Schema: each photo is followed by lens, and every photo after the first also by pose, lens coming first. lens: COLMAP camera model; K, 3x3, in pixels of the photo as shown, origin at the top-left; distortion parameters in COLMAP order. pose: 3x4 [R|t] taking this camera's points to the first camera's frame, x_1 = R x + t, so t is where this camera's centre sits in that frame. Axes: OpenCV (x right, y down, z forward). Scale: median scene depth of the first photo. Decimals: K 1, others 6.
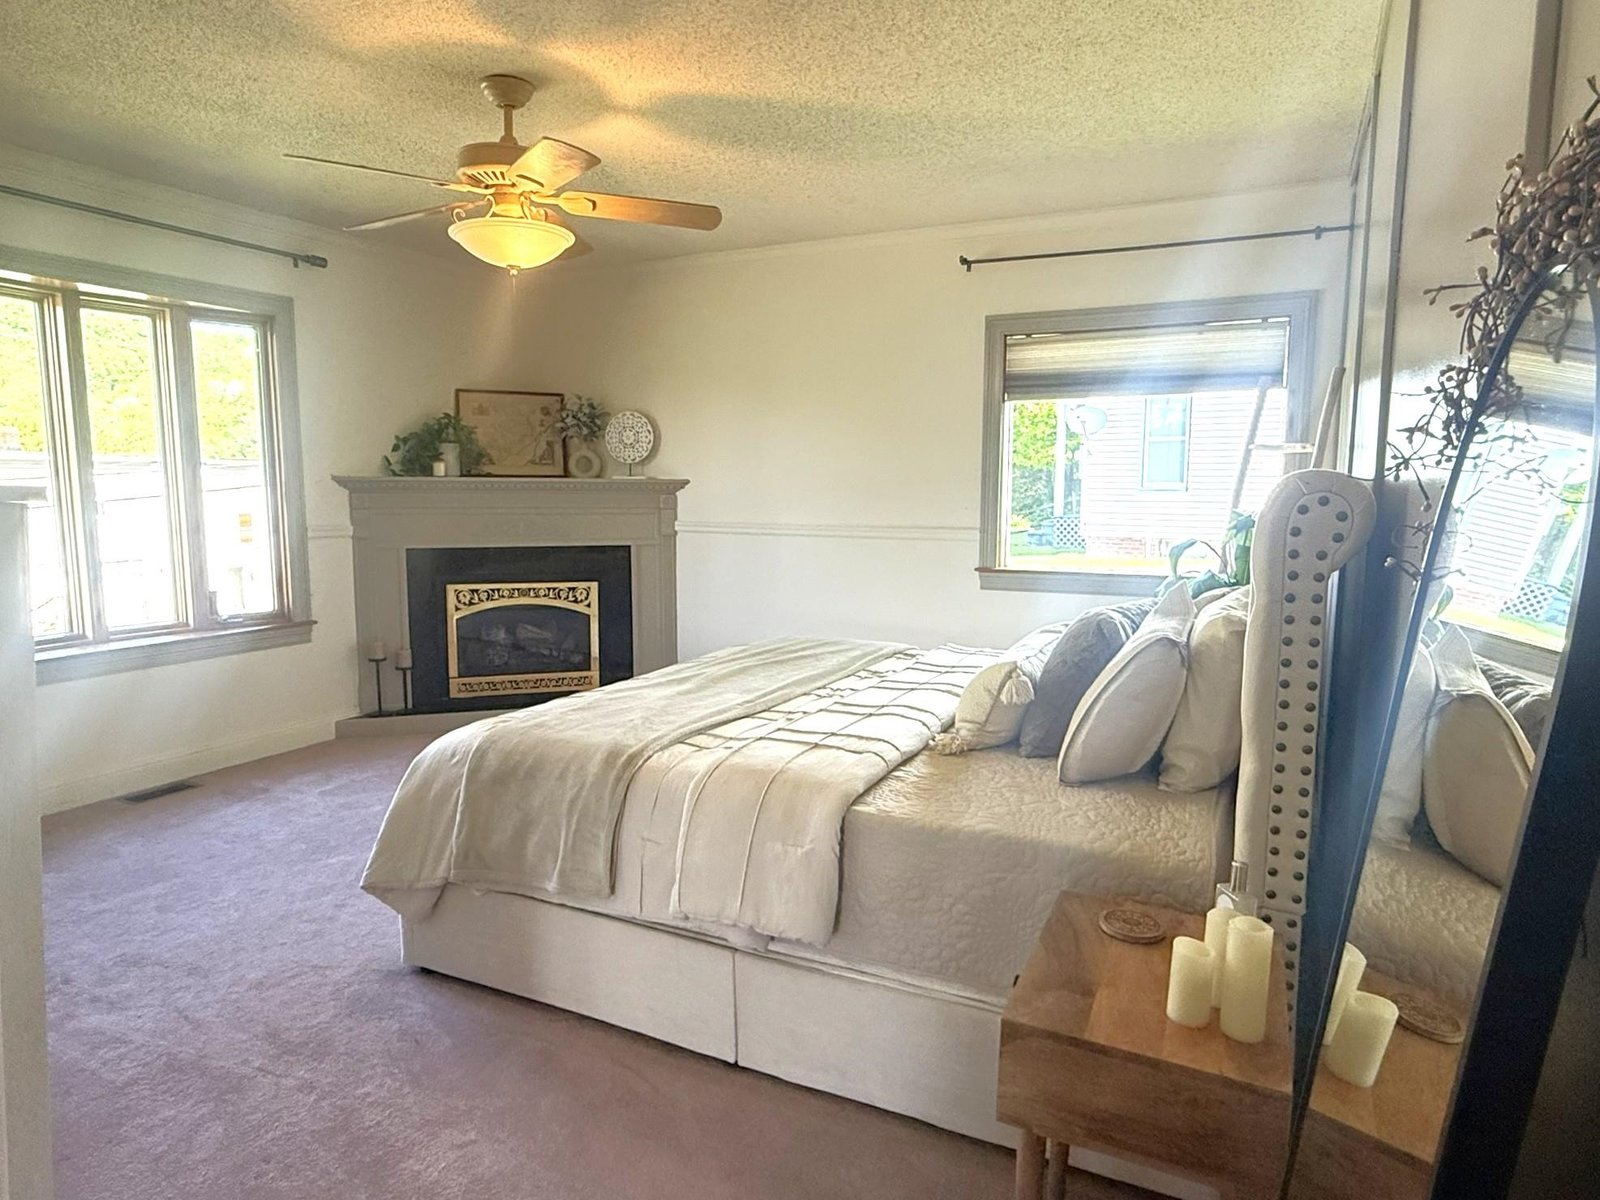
lens RADIAL K [[990.0, 0, 800.0], [0, 990.0, 600.0], [0, 0, 1]] dist [0.043987, 0.000103]
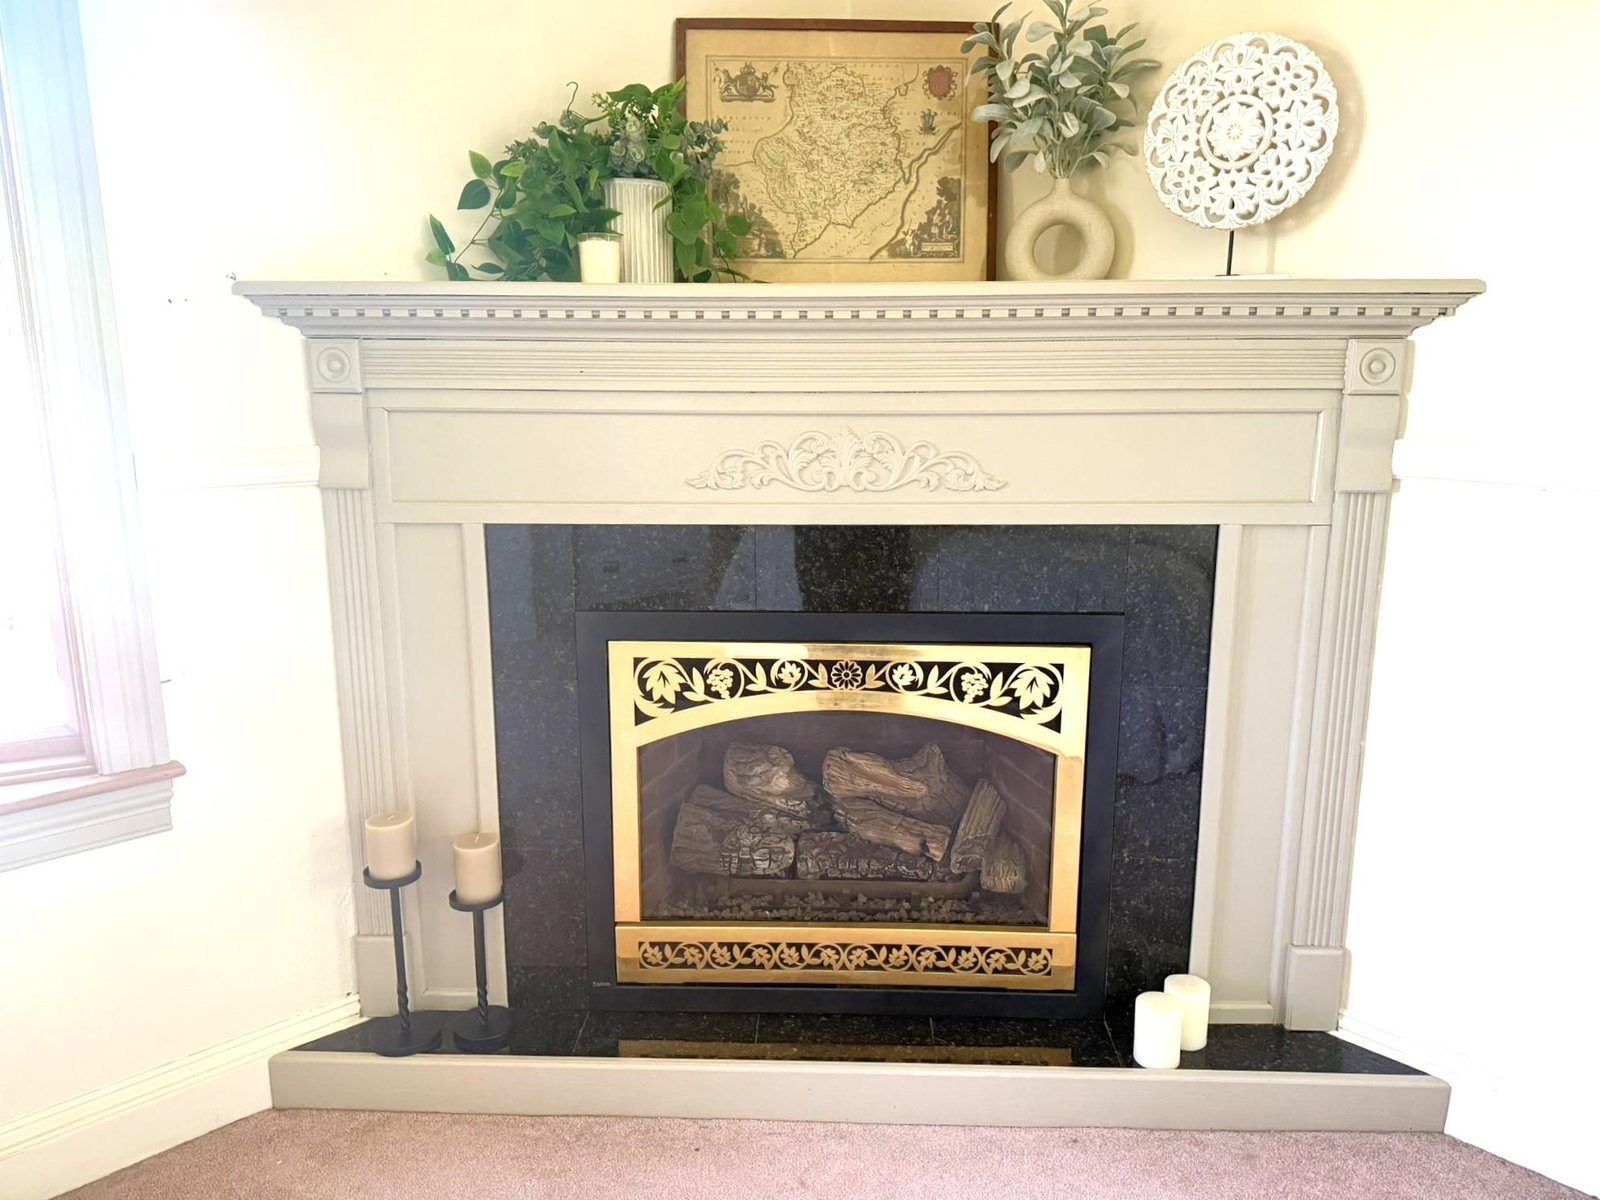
lens RADIAL K [[1146.8, 0, 800.0], [0, 1146.8, 600.0], [0, 0, 1]] dist [0.006042, -0.000316]
pose [[0.941062, 0.064395, -0.332049, -0.173081], [-0.035336, 0.995055, 0.092826, -0.060633], [0.336384, -0.075622, 0.938684, 0.655134]]
